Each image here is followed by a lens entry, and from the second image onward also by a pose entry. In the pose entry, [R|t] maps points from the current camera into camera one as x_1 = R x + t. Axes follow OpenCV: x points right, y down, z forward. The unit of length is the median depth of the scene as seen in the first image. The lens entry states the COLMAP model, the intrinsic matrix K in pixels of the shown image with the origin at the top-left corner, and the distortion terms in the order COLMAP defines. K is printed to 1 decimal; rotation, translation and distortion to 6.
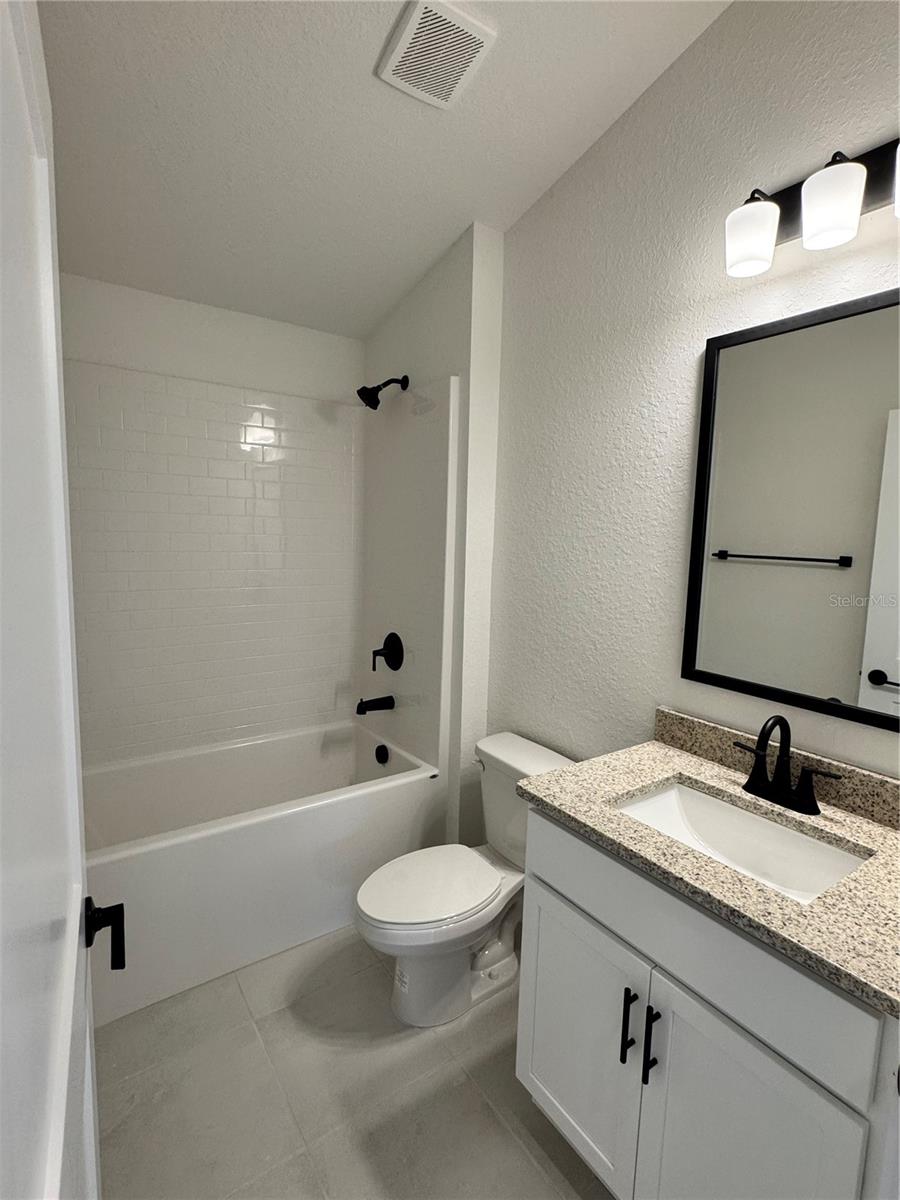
lens RADIAL K [[575.4, 0, 450.0], [0, 575.4, 600.0], [0, 0, 1]] dist [0.001783, 0.000269]
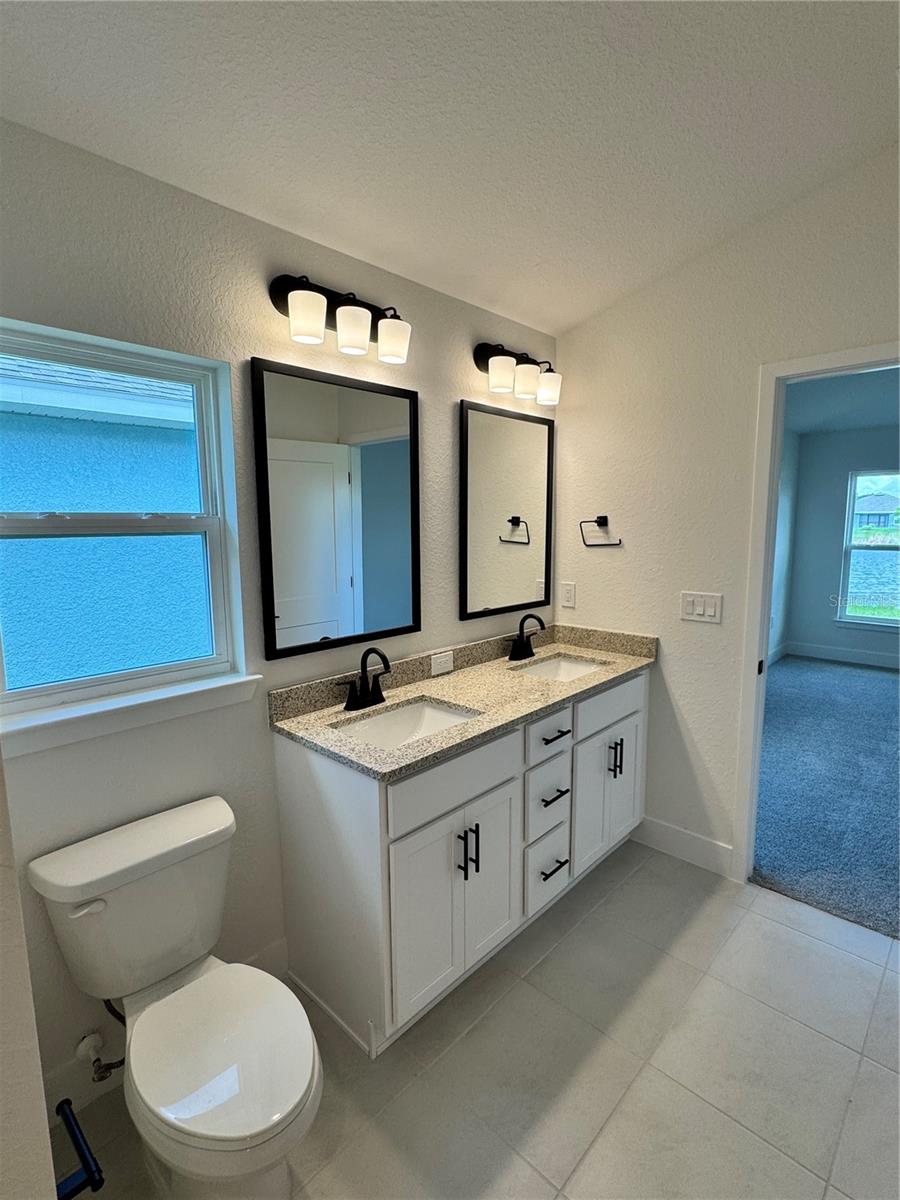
lens RADIAL K [[575.4, 0, 450.0], [0, 575.4, 600.0], [0, 0, 1]] dist [0.001783, 0.000269]
pose [[-0.206870, -0.167478, 0.963927, -0.891357], [0.115951, 0.974099, 0.194129, -0.192017], [-0.971473, 0.151928, -0.182093, 1.007534]]
